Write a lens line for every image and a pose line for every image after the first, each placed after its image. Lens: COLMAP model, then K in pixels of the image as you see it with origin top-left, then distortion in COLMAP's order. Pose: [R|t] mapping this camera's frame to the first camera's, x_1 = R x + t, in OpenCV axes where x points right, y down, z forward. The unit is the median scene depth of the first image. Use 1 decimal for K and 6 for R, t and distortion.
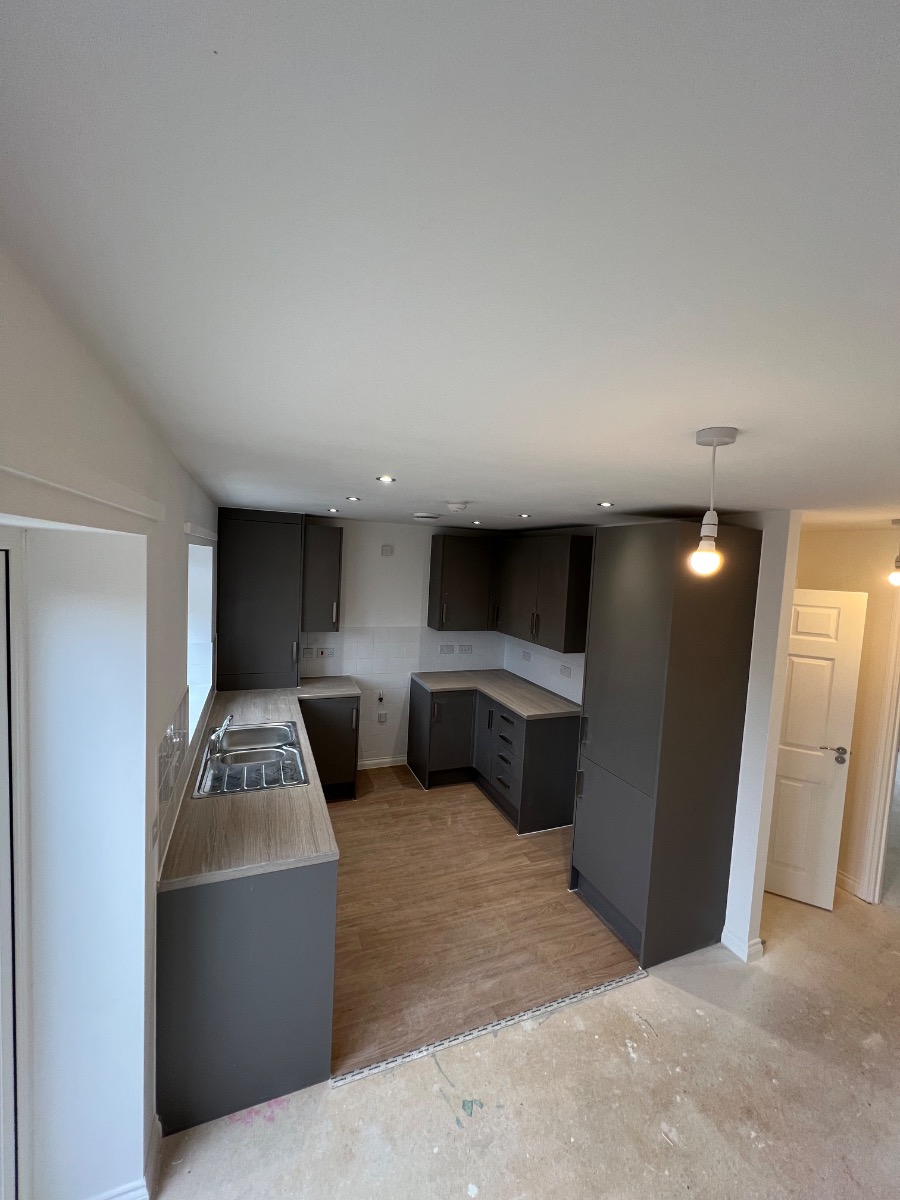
lens RADIAL K [[480.8, 0, 454.1], [0, 480.8, 599.1], [0, 0, 1]] dist [-0.002095, 0.001433]
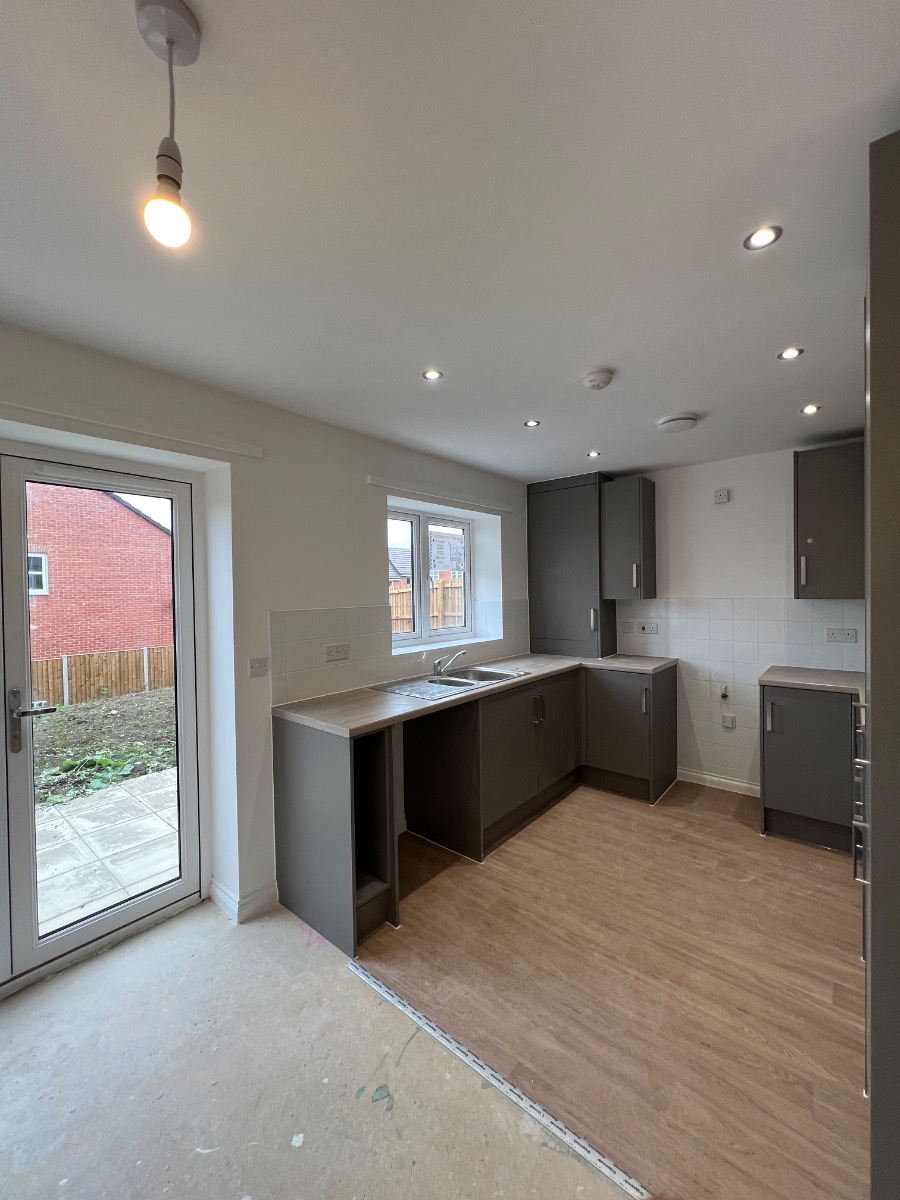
lens RADIAL K [[480.8, 0, 454.2], [0, 480.8, 597.7], [0, 0, 1]] dist [-0.002095, 0.001433]
pose [[0.462048, -0.045214, -0.885701, 0.539258], [-0.027945, 0.997461, -0.065497, 0.194003], [0.886414, 0.055014, 0.459612, 0.460652]]
